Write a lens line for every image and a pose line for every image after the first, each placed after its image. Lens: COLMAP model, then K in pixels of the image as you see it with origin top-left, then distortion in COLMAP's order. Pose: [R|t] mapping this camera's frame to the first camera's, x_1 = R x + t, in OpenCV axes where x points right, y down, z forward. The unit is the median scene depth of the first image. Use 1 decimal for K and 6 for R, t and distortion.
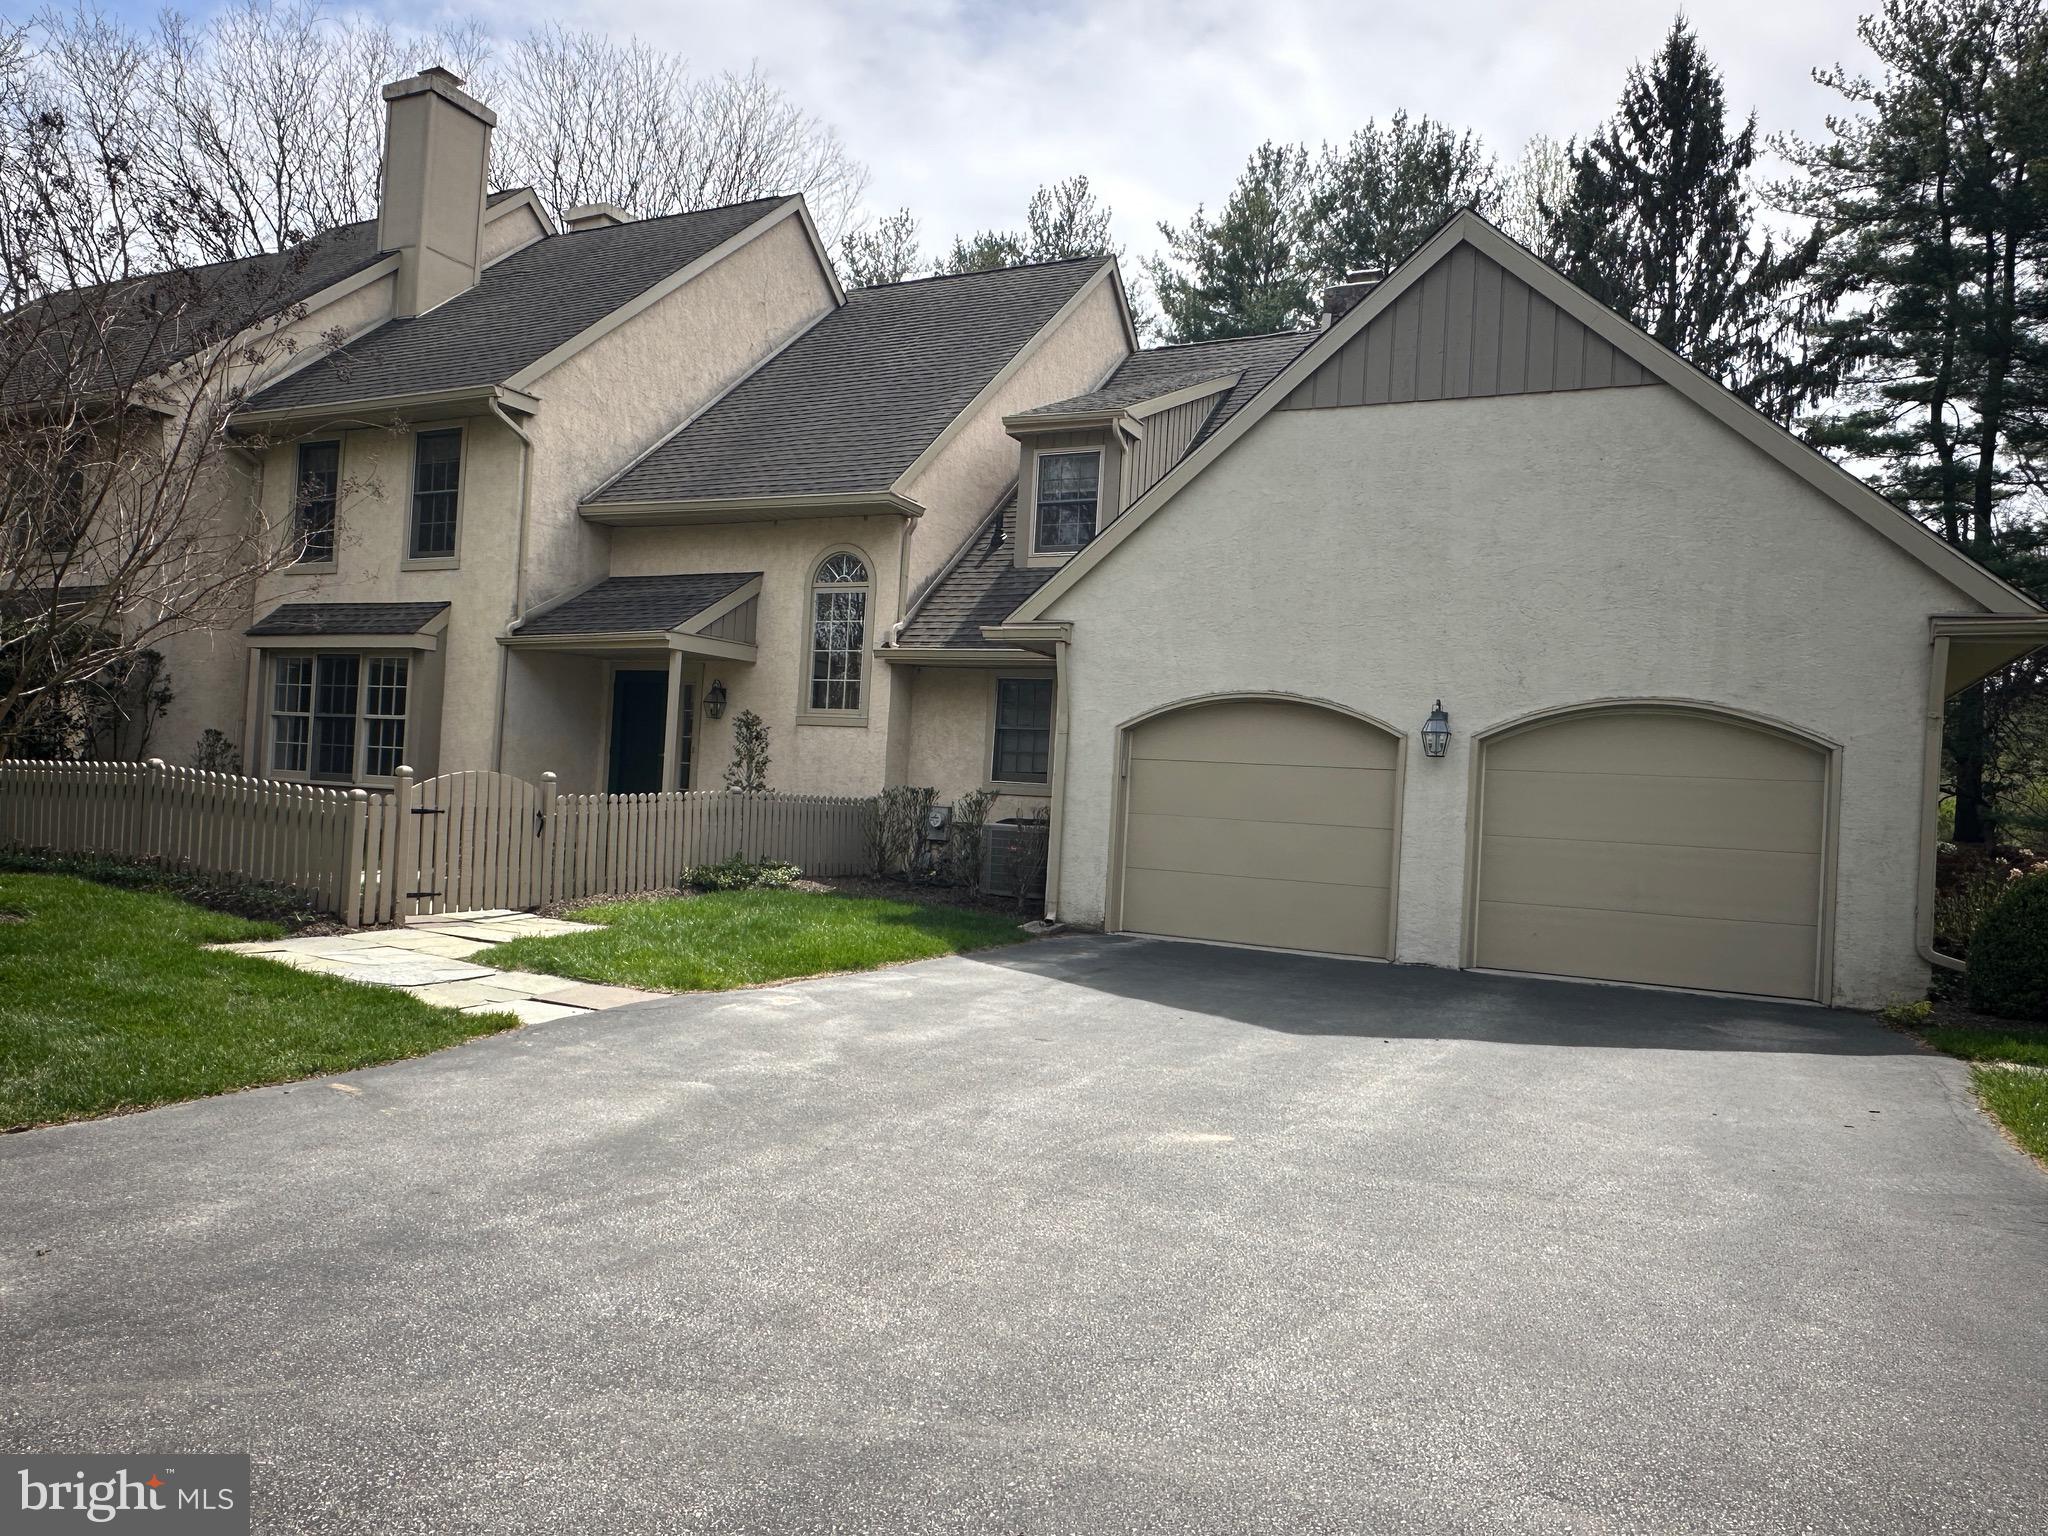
lens RADIAL K [[1404.8, 0, 1024.8], [0, 1404.8, 778.3], [0, 0, 1]] dist [-0.024915, -0.004850]
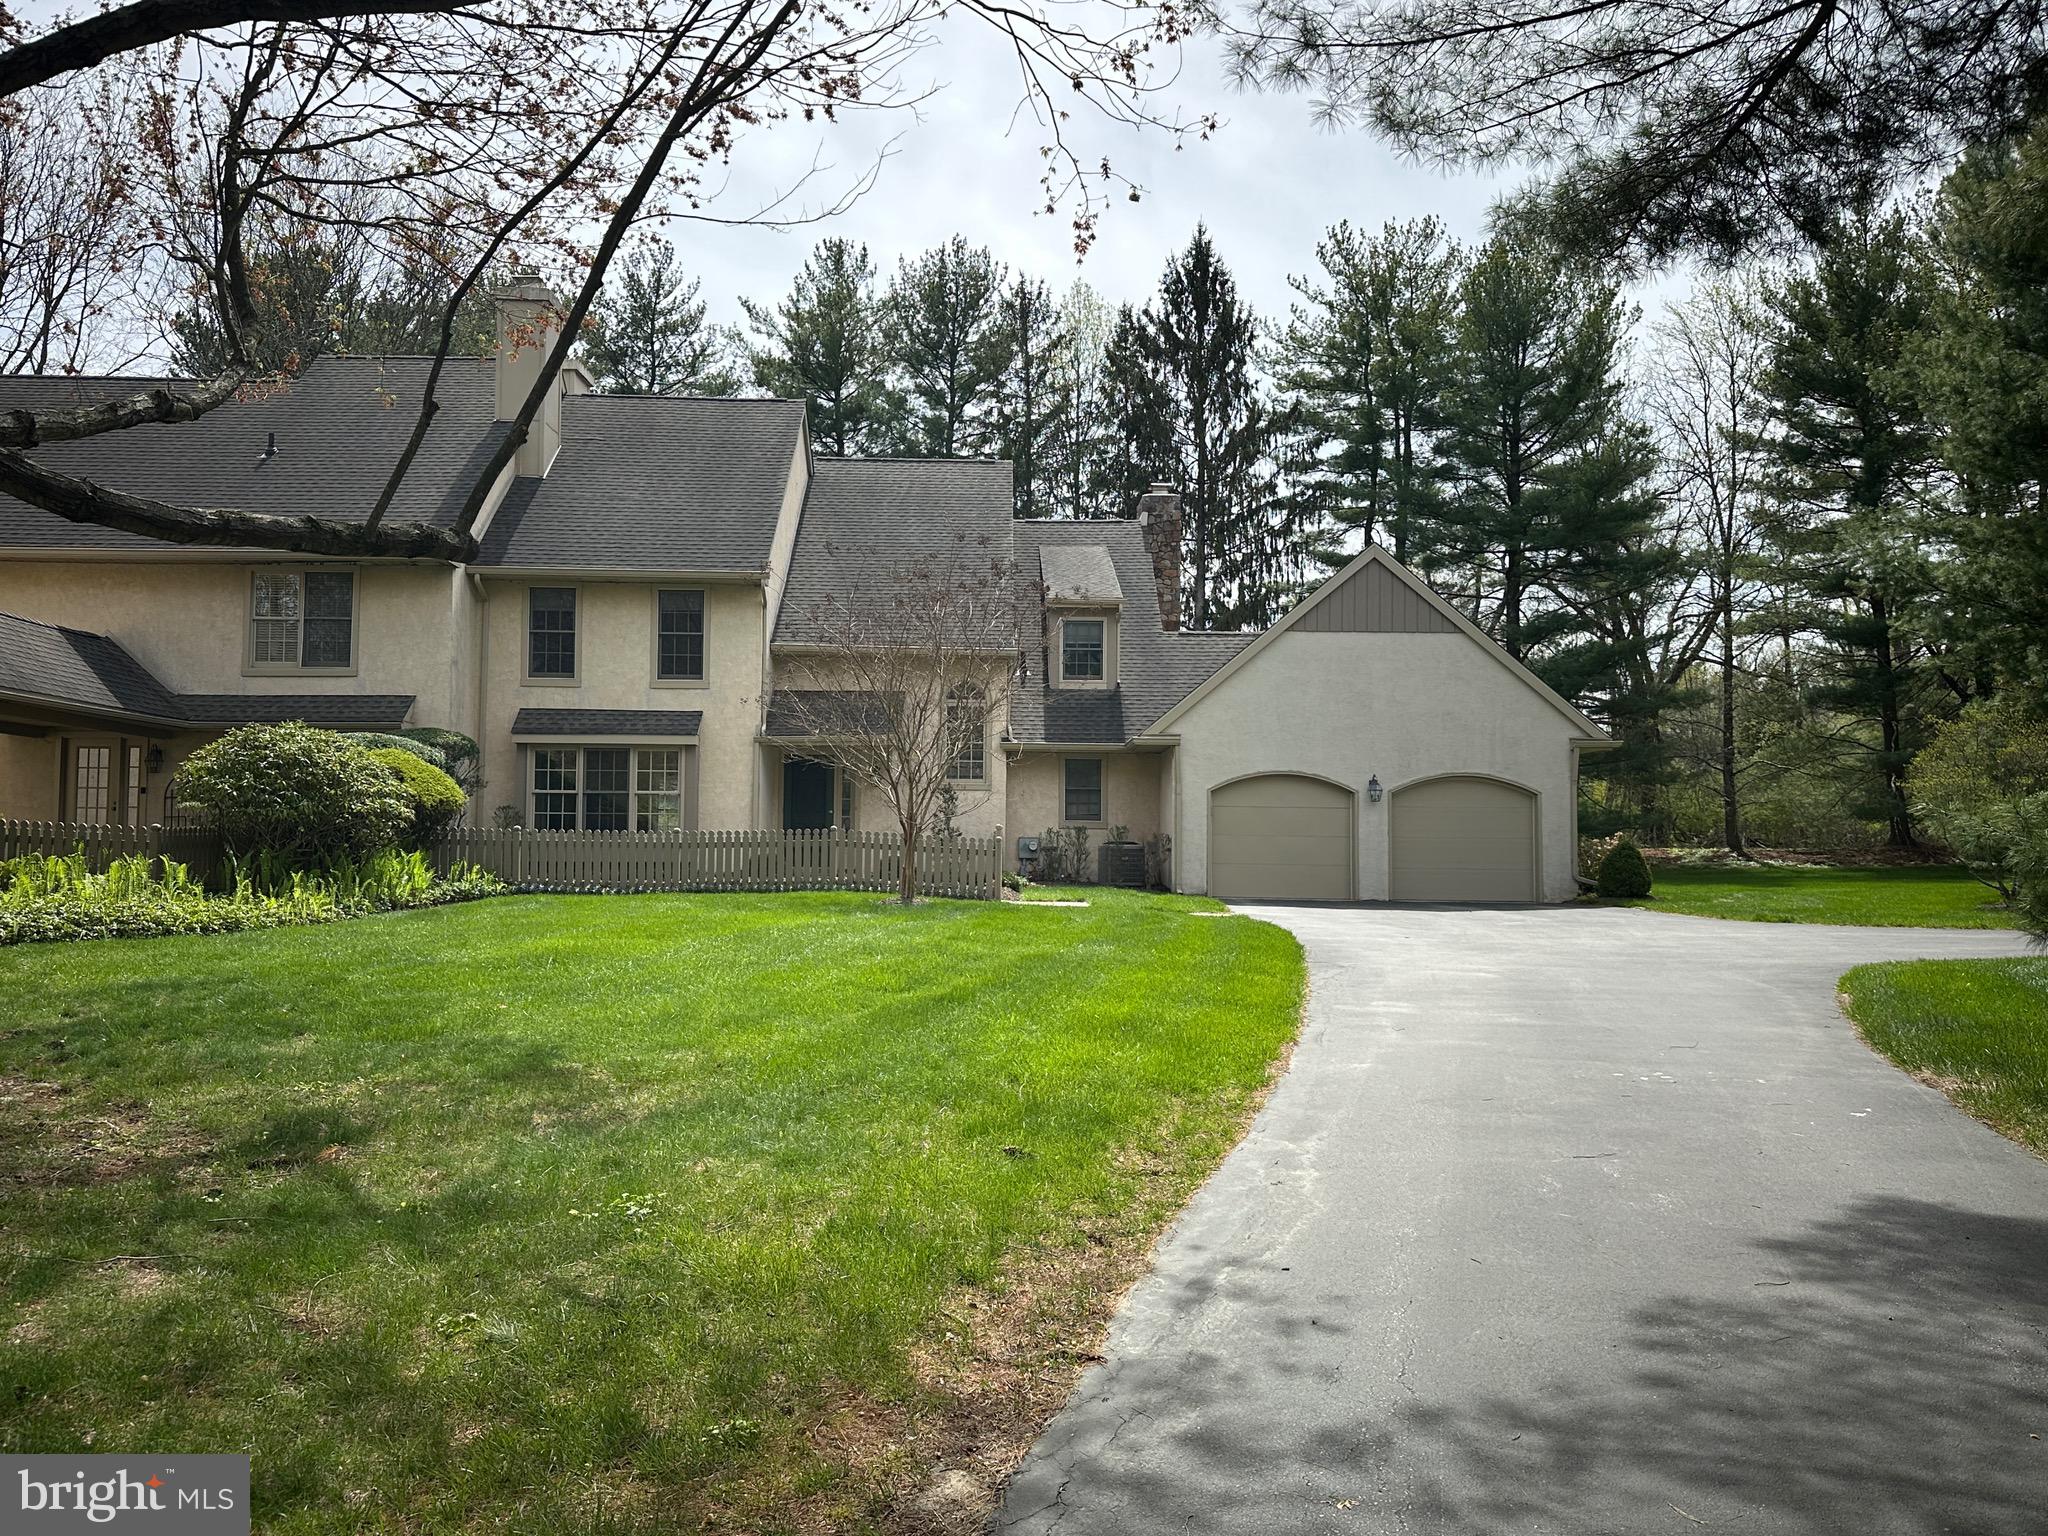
lens RADIAL K [[1604.3, 0, 1020.6], [0, 1604.3, 766.1], [0, 0, 1]] dist [0.017399, 0.001645]
pose [[0.887763, -0.026705, 0.459525, -0.852011], [0.032893, 0.999444, -0.005466, -0.047864], [-0.459124, 0.019968, 0.888148, -0.604206]]
